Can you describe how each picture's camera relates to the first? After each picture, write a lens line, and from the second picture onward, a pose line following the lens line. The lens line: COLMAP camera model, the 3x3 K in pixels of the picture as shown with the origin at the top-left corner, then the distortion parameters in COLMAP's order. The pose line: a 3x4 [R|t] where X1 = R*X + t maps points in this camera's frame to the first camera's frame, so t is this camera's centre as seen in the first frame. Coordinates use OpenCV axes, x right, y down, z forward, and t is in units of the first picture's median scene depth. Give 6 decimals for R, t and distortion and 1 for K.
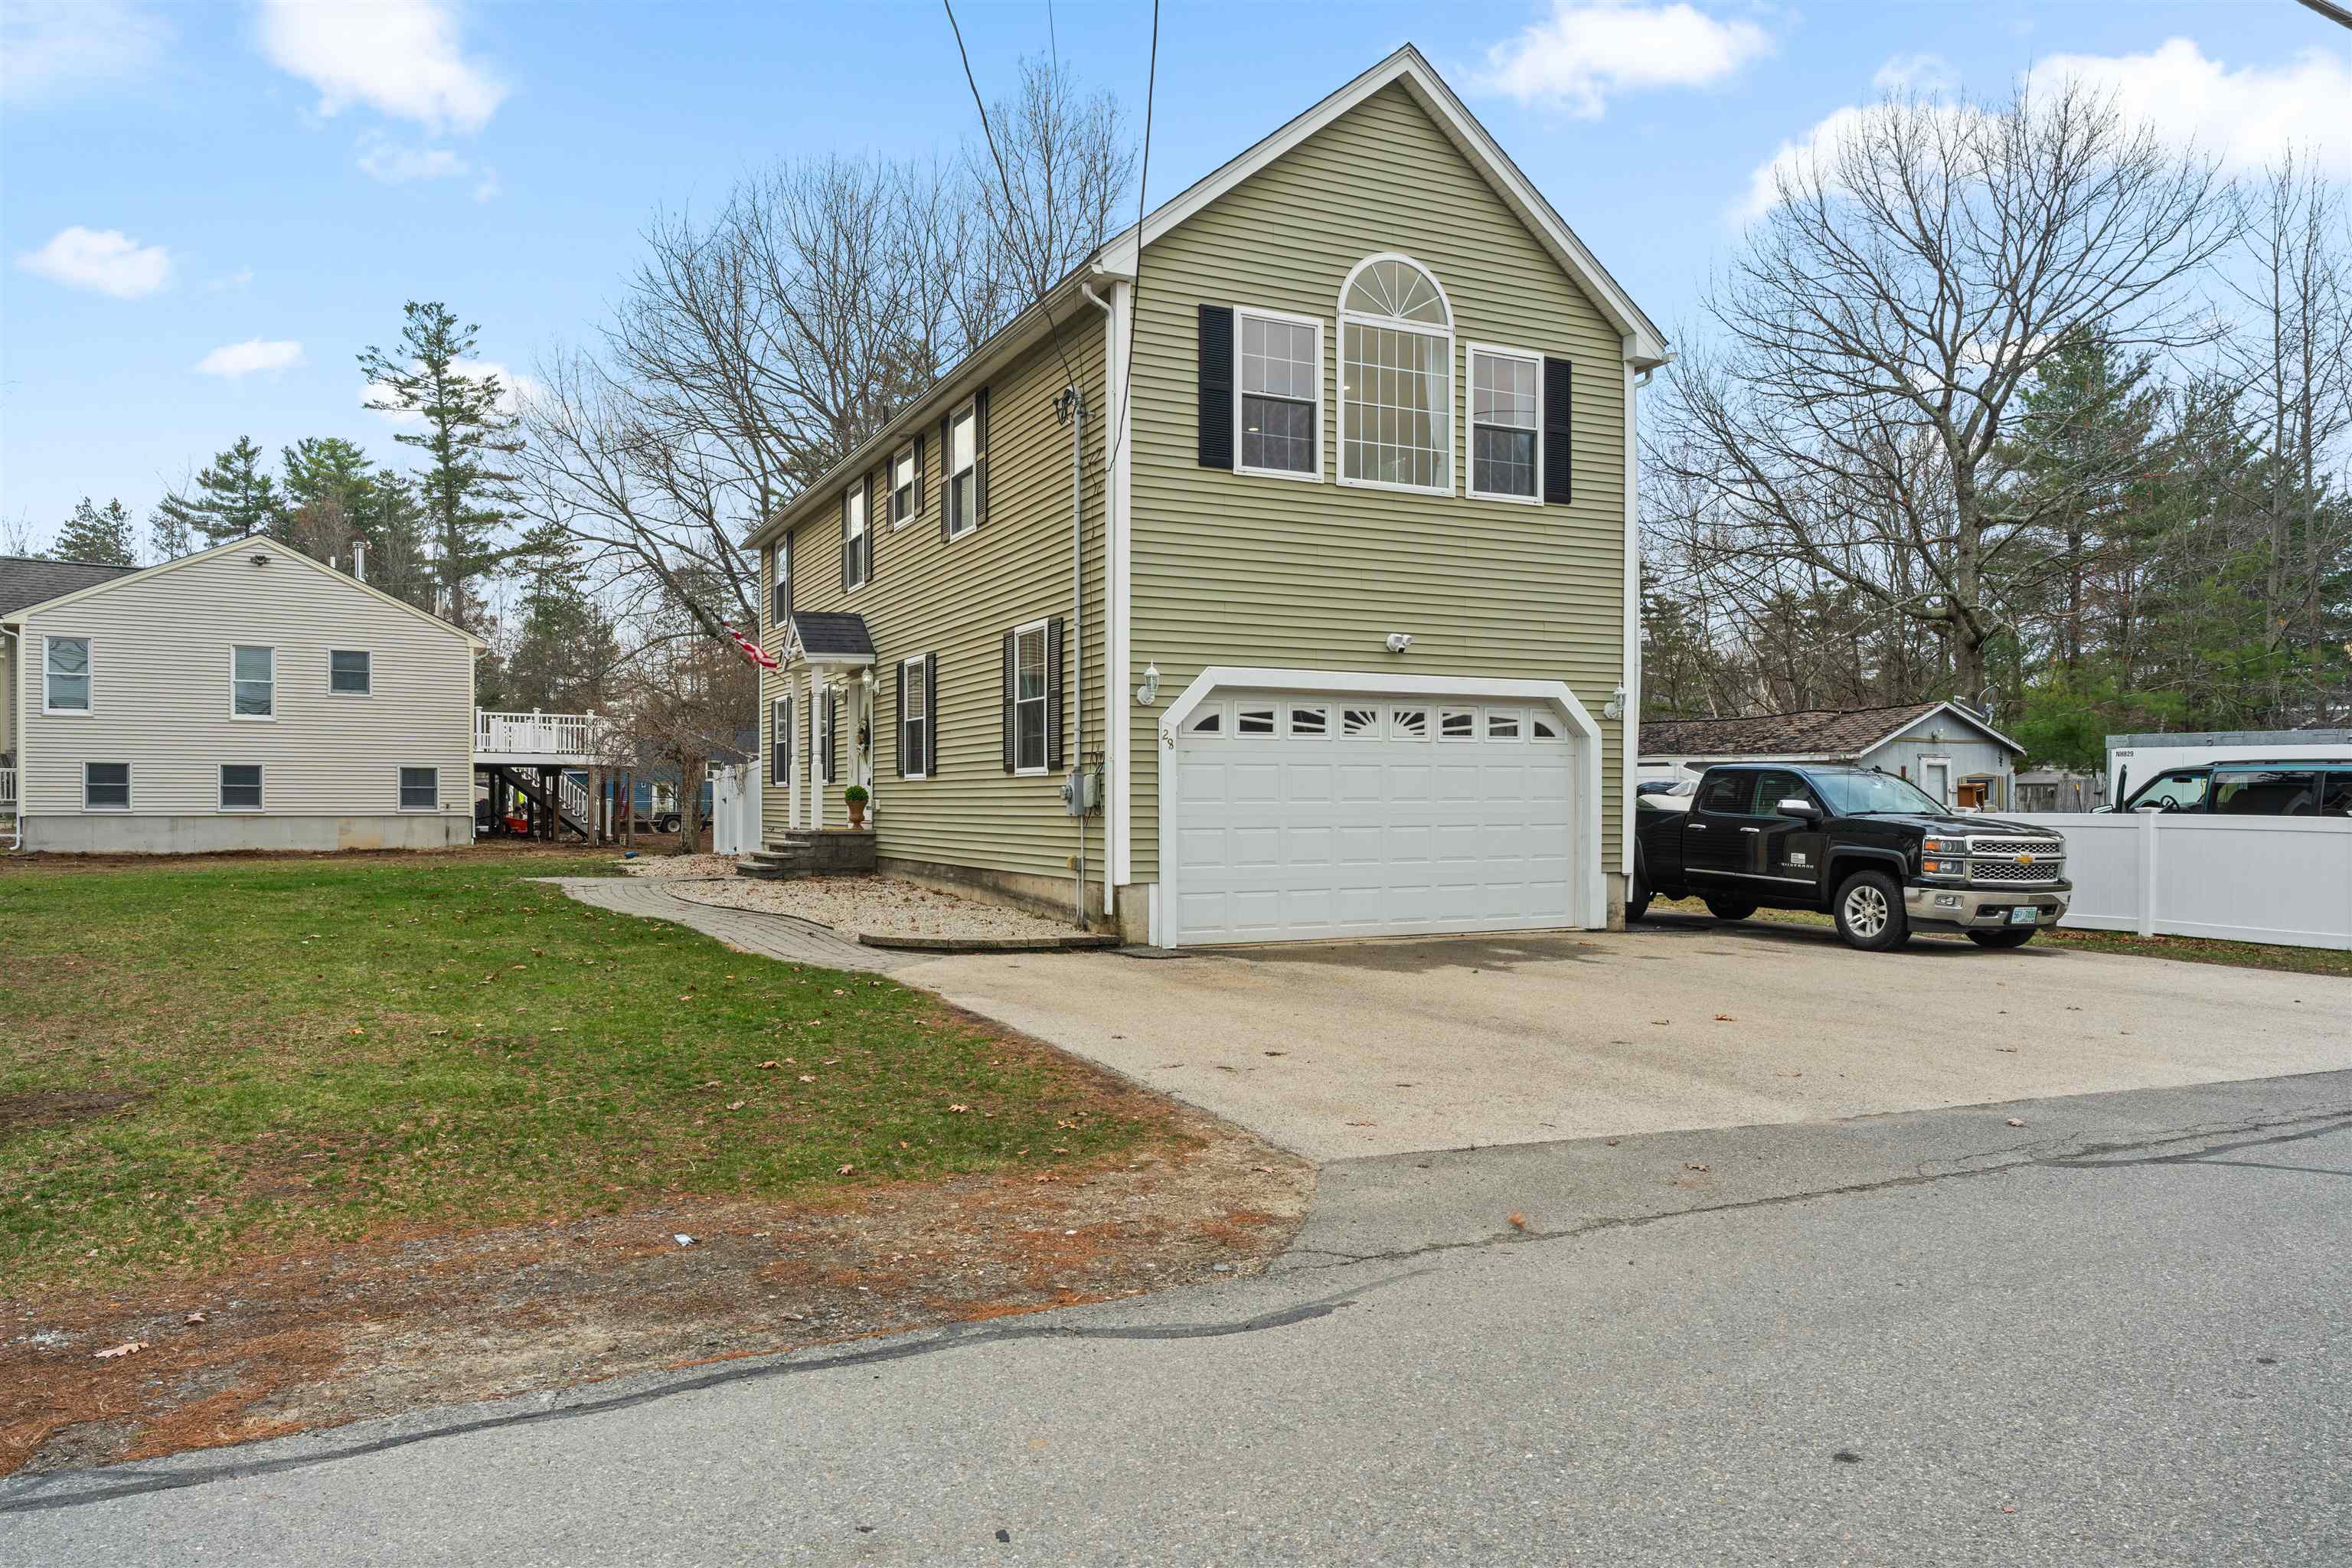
lens RADIAL K [[1595.6, 0, 1175.2], [0, 1595.6, 804.3], [0, 0, 1]] dist [0.000464, -0.000379]
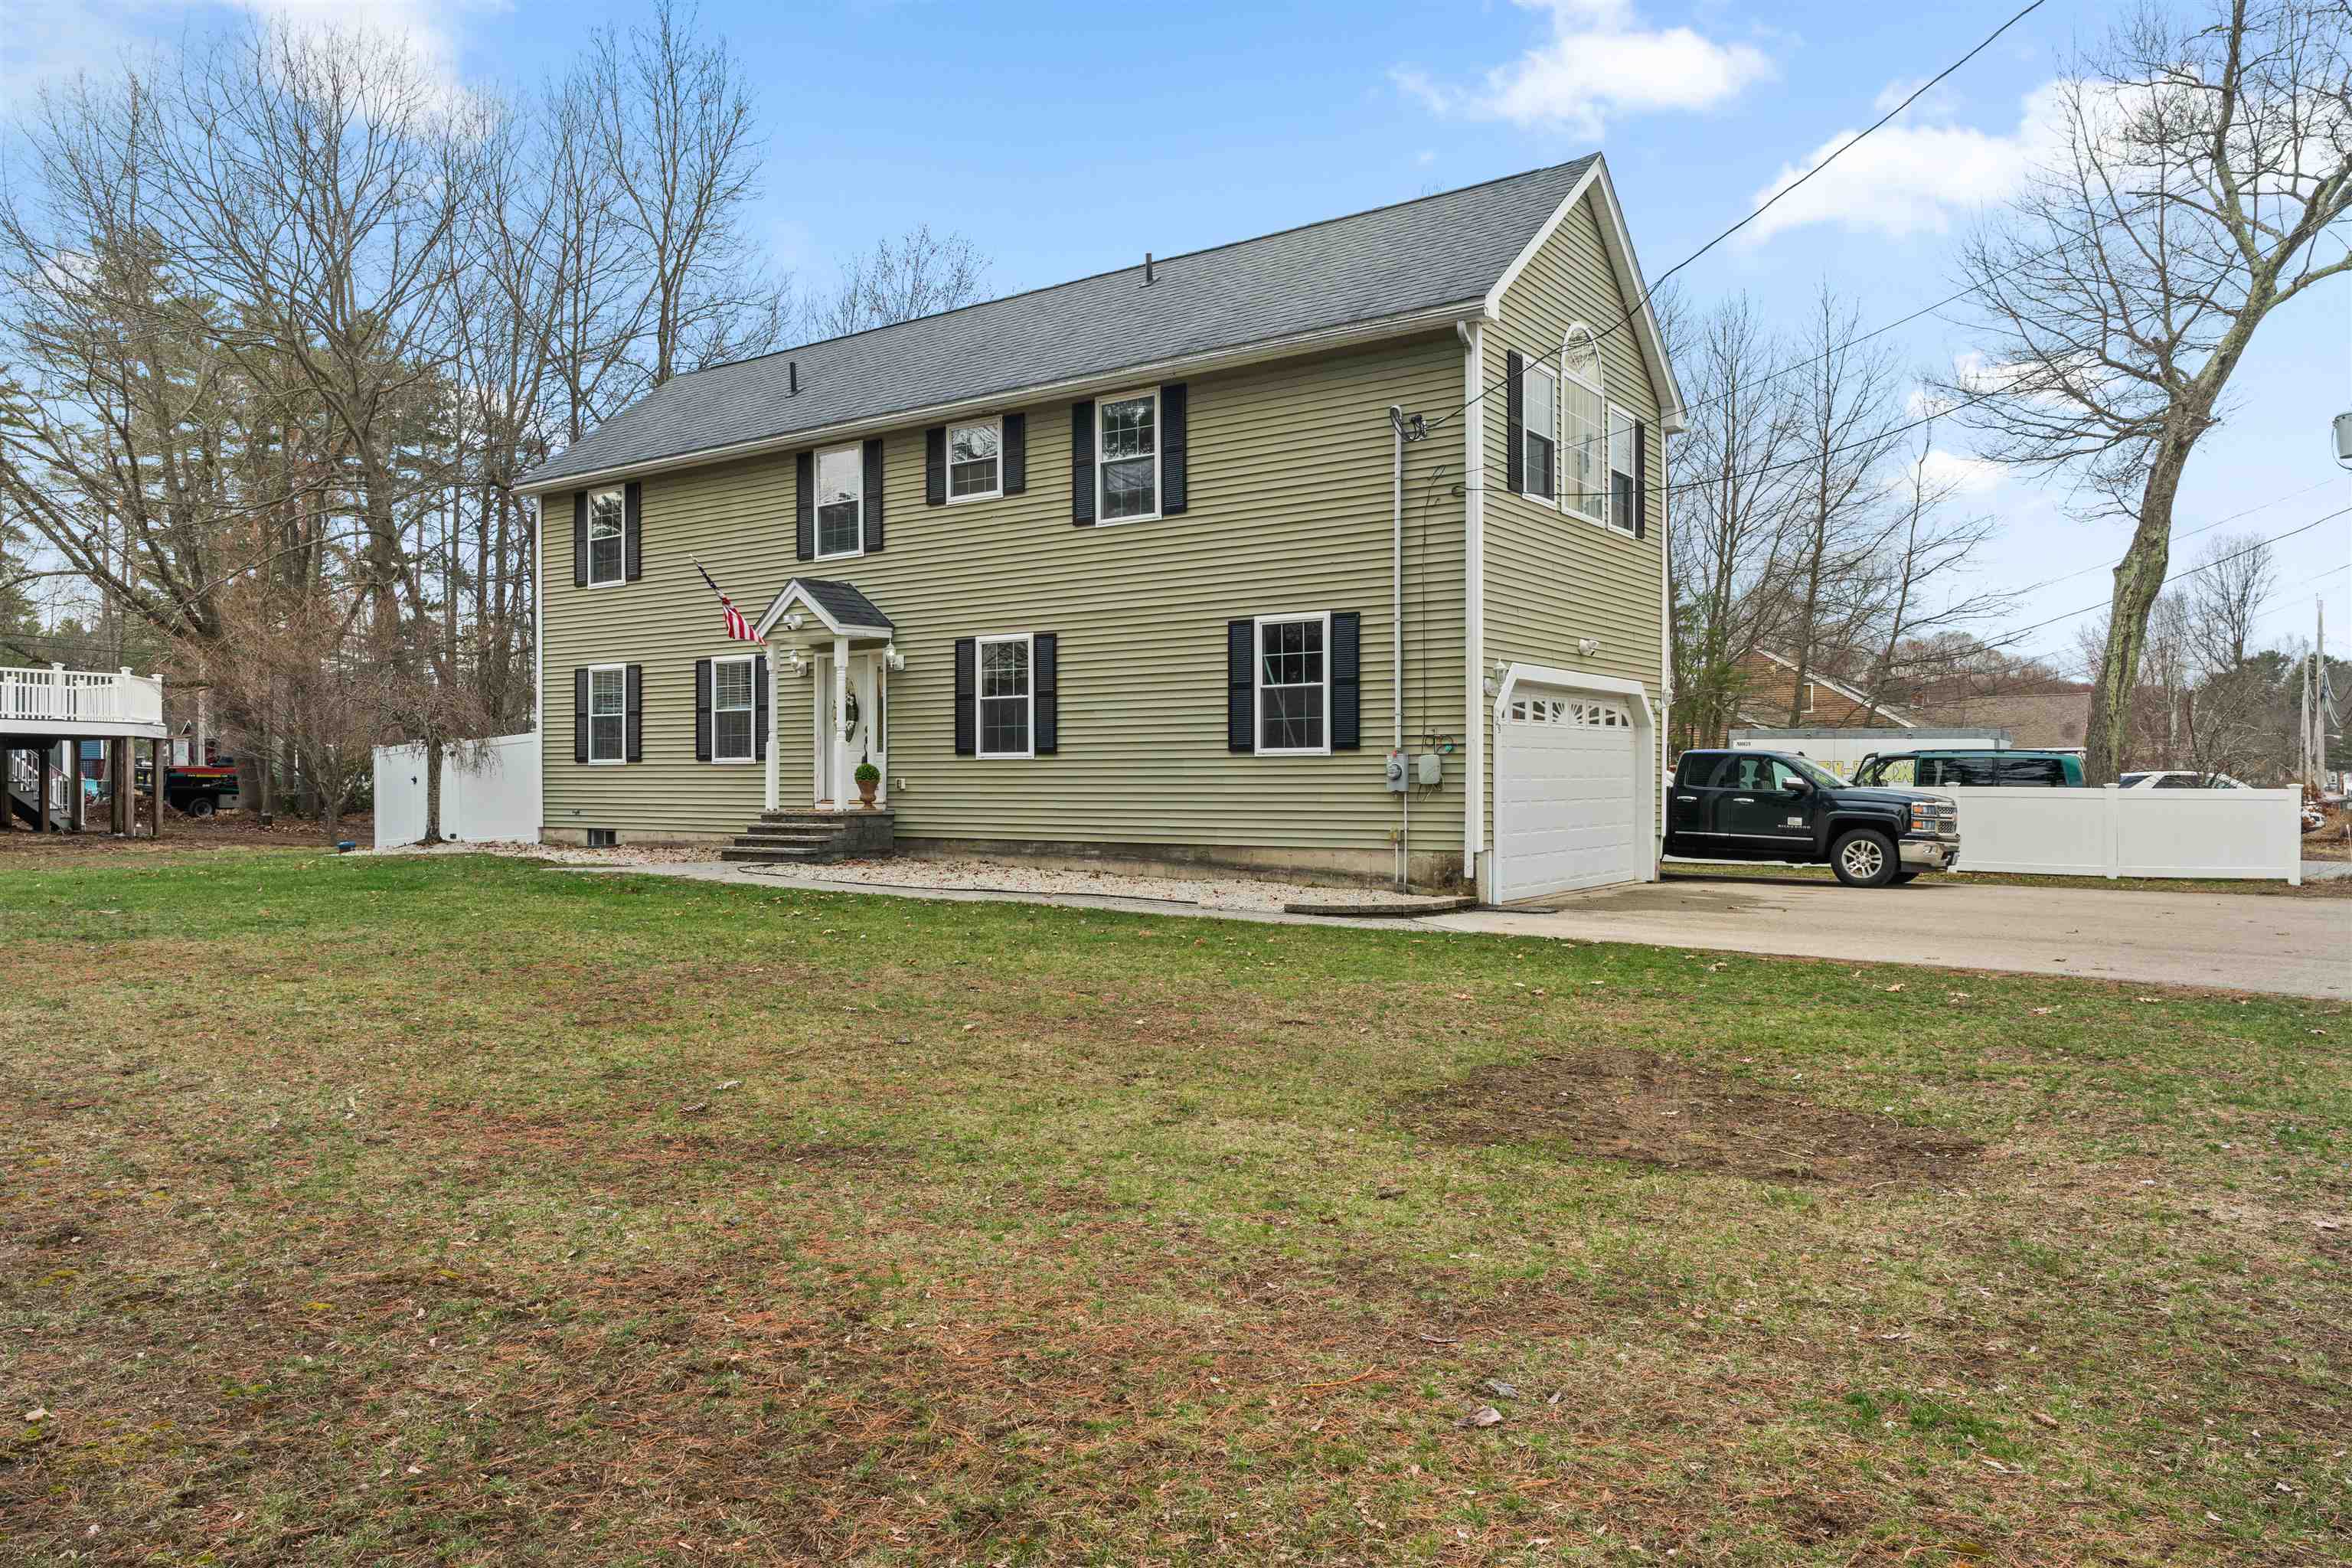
lens RADIAL K [[1595.6, 0, 1174.1], [0, 1595.6, 769.2], [0, 0, 1]] dist [0.000464, -0.000379]
pose [[0.869217, 0.001320, 0.494430, -0.713380], [0.003261, 0.999959, -0.008403, 0.000090], [-0.494421, 0.008917, 0.869177, 0.107448]]
